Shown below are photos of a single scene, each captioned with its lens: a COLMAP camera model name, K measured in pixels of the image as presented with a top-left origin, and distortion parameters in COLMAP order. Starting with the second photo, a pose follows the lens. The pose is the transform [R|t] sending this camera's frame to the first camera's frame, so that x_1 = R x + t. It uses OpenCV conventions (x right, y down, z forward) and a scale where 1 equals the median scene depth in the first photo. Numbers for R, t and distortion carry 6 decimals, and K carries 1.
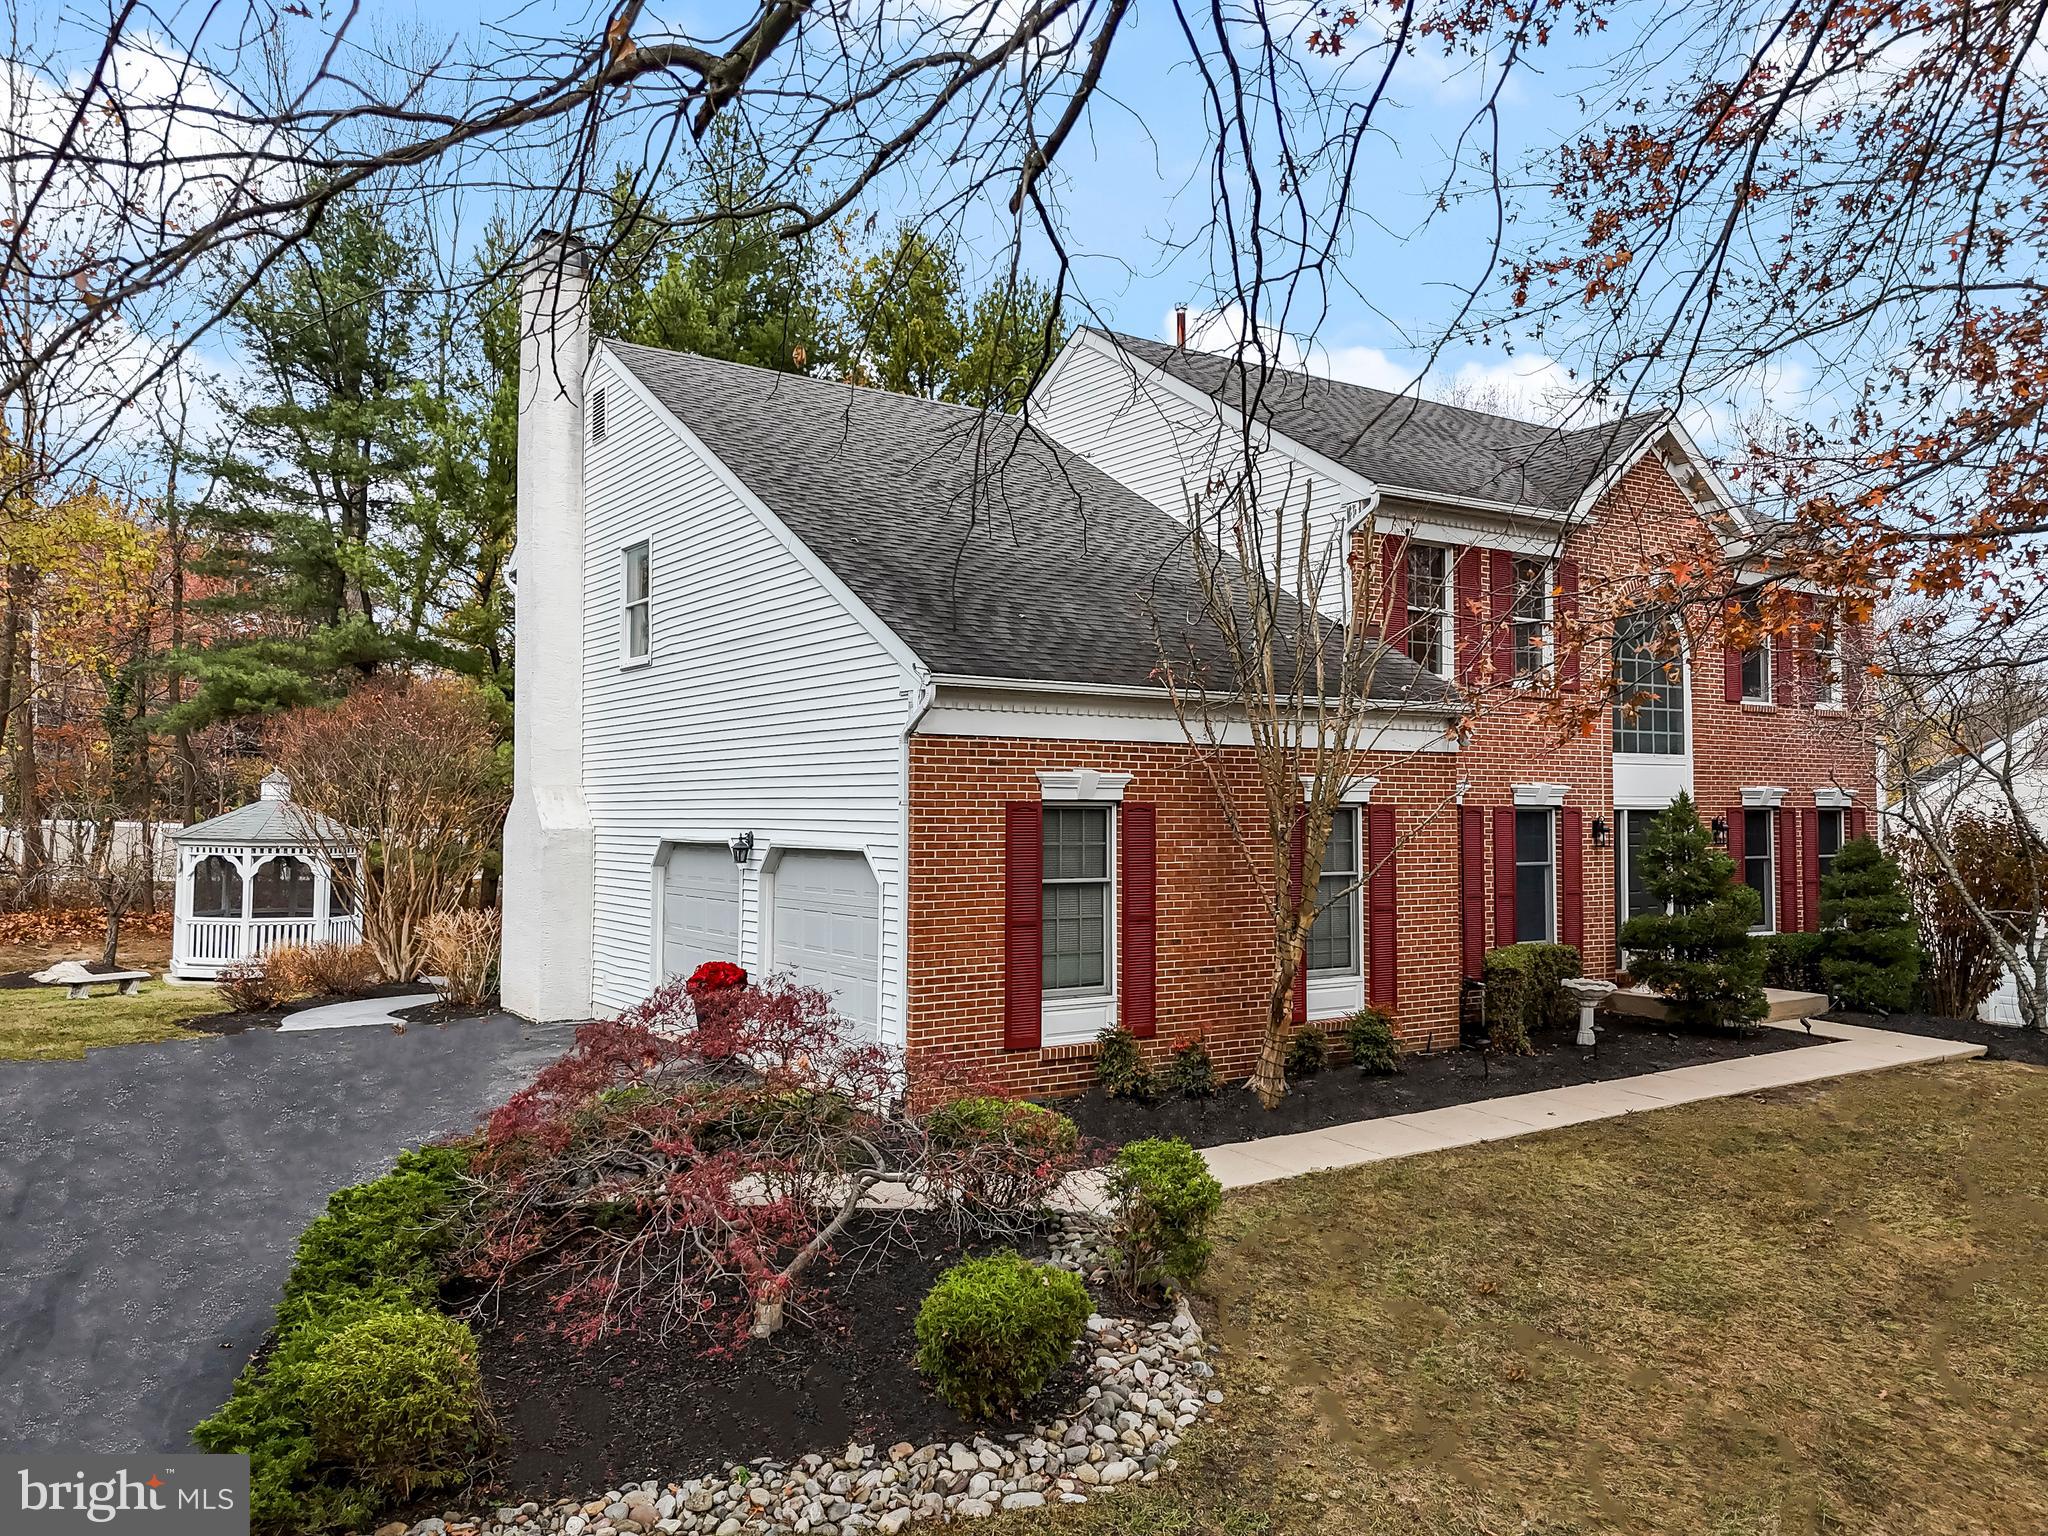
lens RADIAL K [[1500.0, 0, 1024.0], [0, 1500.0, 768.0], [0, 0, 1]] dist [0.080144, -0.072481]
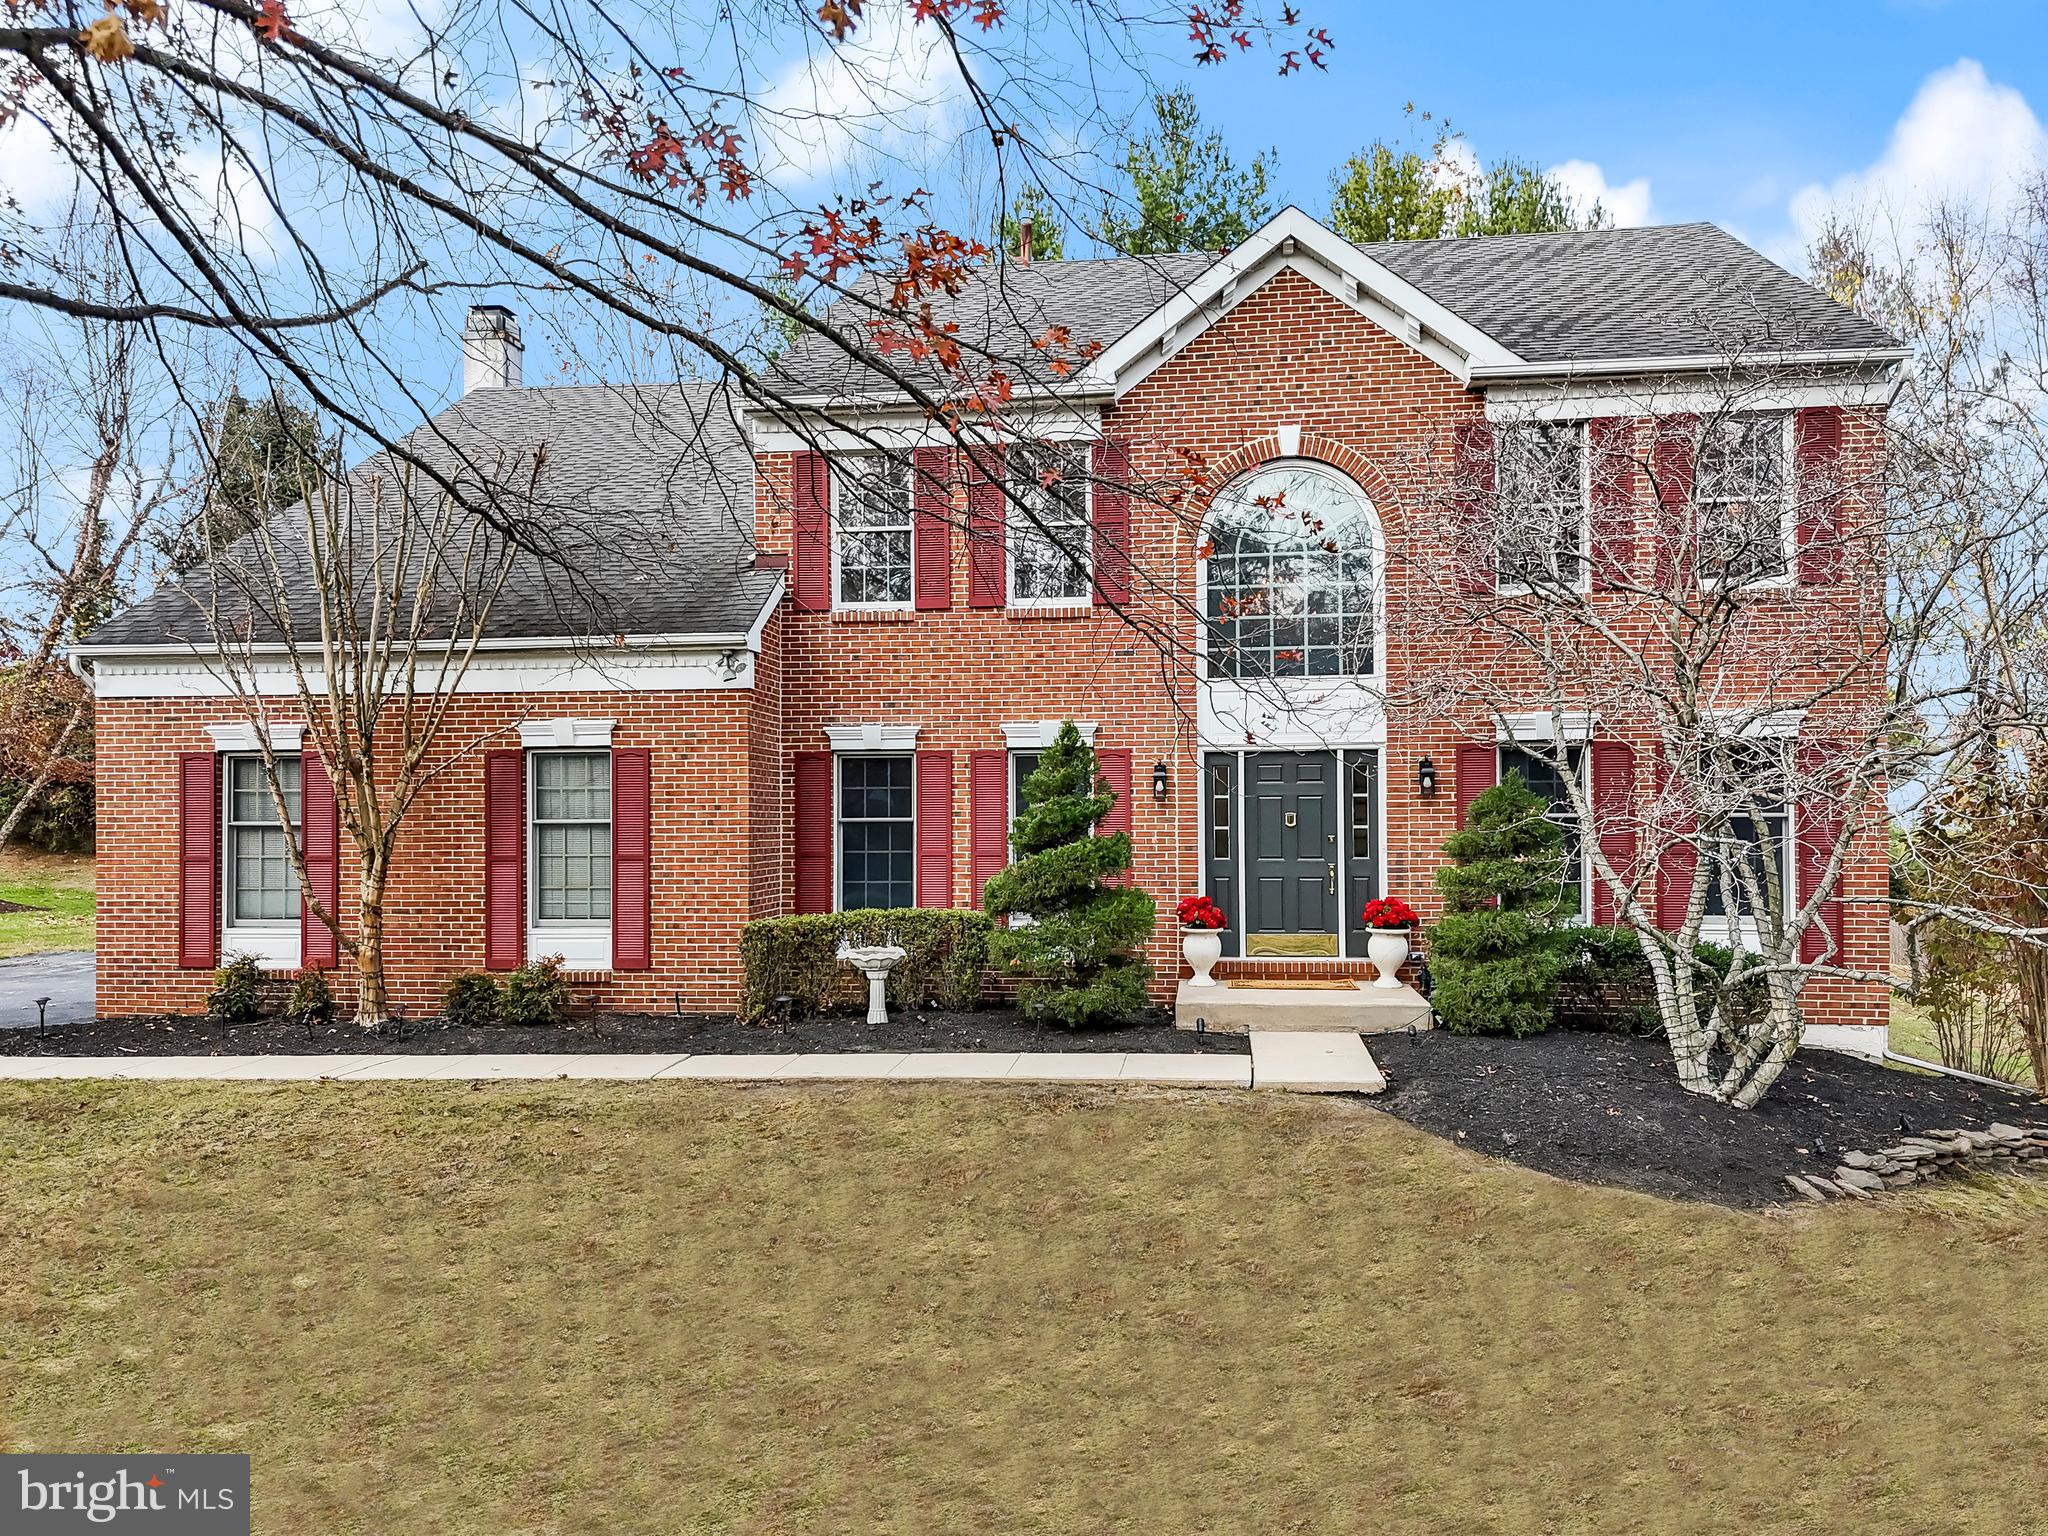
lens RADIAL K [[1500.0, 0, 1024.0], [0, 1500.0, 768.0], [0, 0, 1]] dist [0.080144, -0.072481]
pose [[0.756922, -0.022672, -0.653112, 1.136916], [0.026661, 0.999637, -0.003802, 0.051183], [0.652962, -0.014535, 0.757251, 0.488415]]
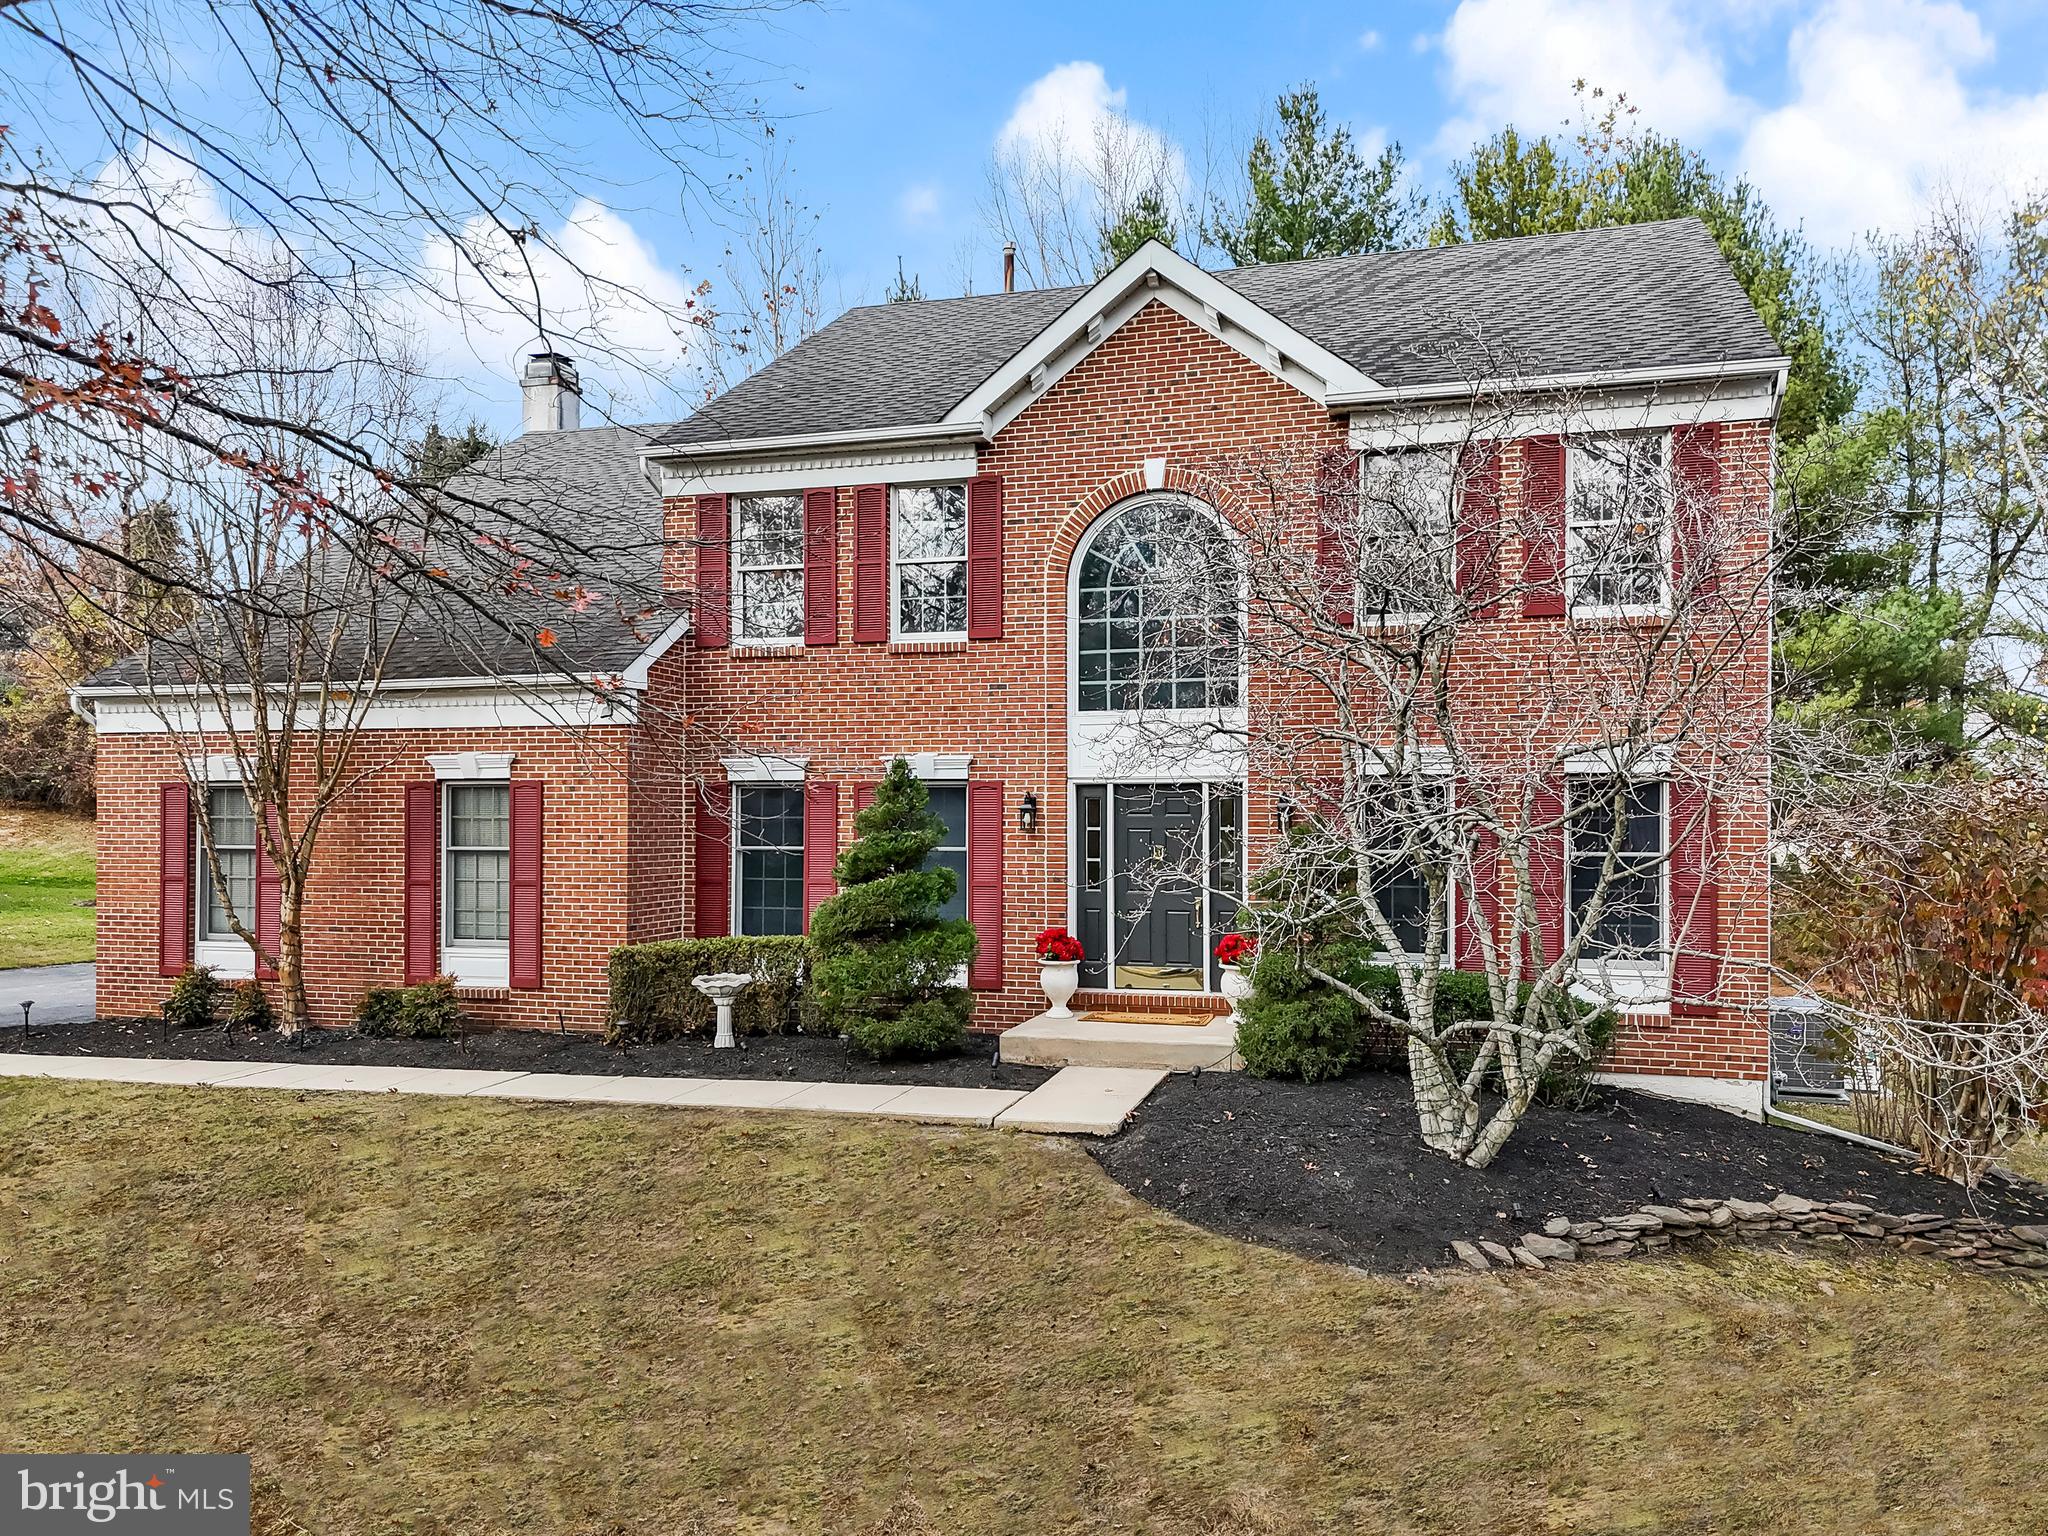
lens RADIAL K [[1500.0, 0, 1024.0], [0, 1500.0, 768.0], [0, 0, 1]] dist [0.080144, -0.072481]
pose [[0.640940, -0.022117, -0.767272, 1.337860], [0.024631, 0.999663, -0.008240, 0.035431], [0.767195, -0.013617, 0.641269, 0.664813]]
